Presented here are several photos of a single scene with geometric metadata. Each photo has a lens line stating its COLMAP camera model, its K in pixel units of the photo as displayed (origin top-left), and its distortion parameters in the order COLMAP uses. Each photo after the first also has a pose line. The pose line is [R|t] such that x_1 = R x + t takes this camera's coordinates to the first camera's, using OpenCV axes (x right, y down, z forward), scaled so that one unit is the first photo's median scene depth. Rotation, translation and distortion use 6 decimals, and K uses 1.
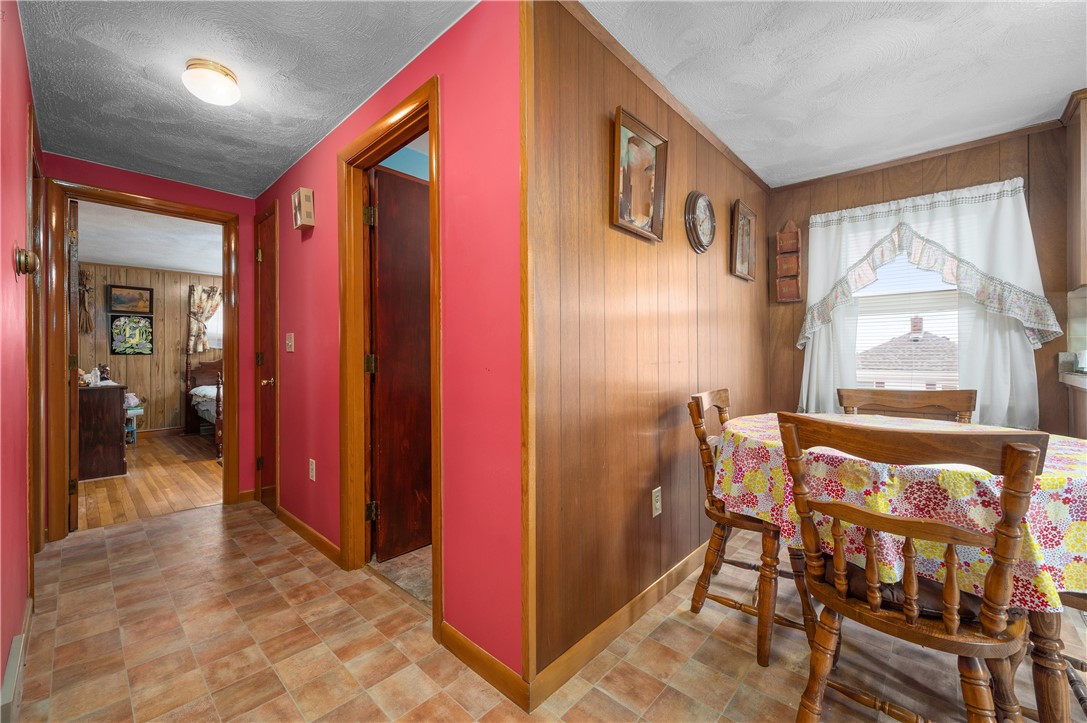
lens RADIAL K [[430.0, 0, 540.3], [0, 430.0, 356.5], [0, 0, 1]] dist [-0.000458, 0.000614]
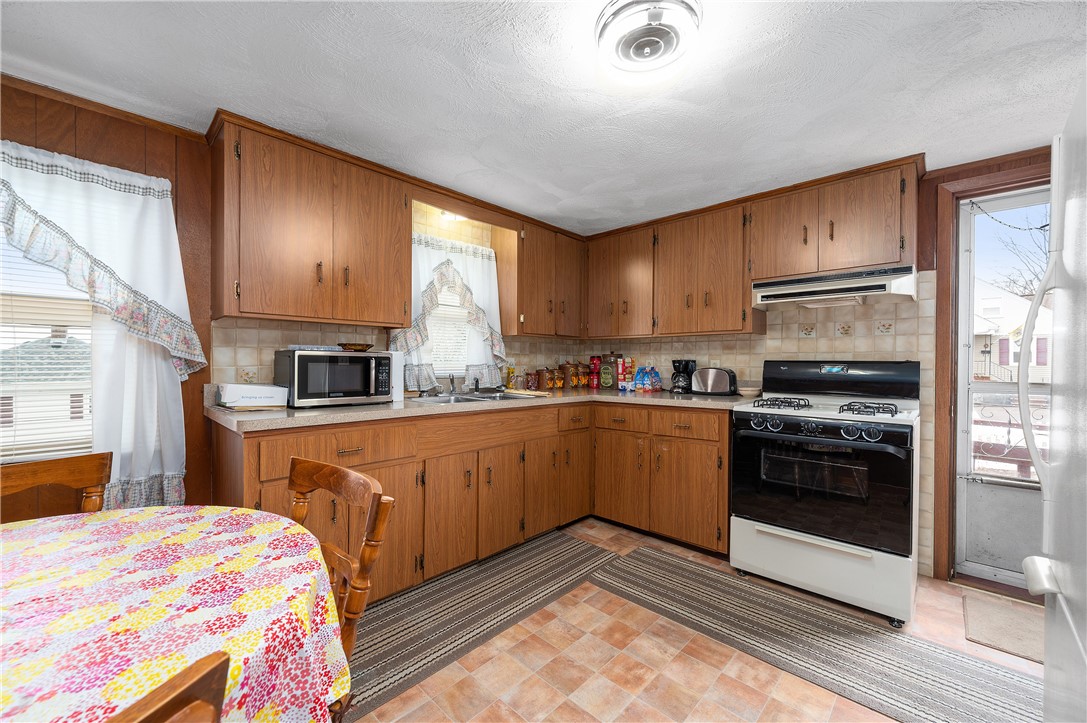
lens RADIAL K [[430.0, 0, 546.0], [0, 430.0, 367.5], [0, 0, 1]] dist [-0.000458, 0.000614]
pose [[0.006469, 0.000389, 0.999979, 0.361783], [-0.002775, 0.999996, -0.000371, -0.064101], [-0.999975, -0.002772, 0.006470, 0.329349]]
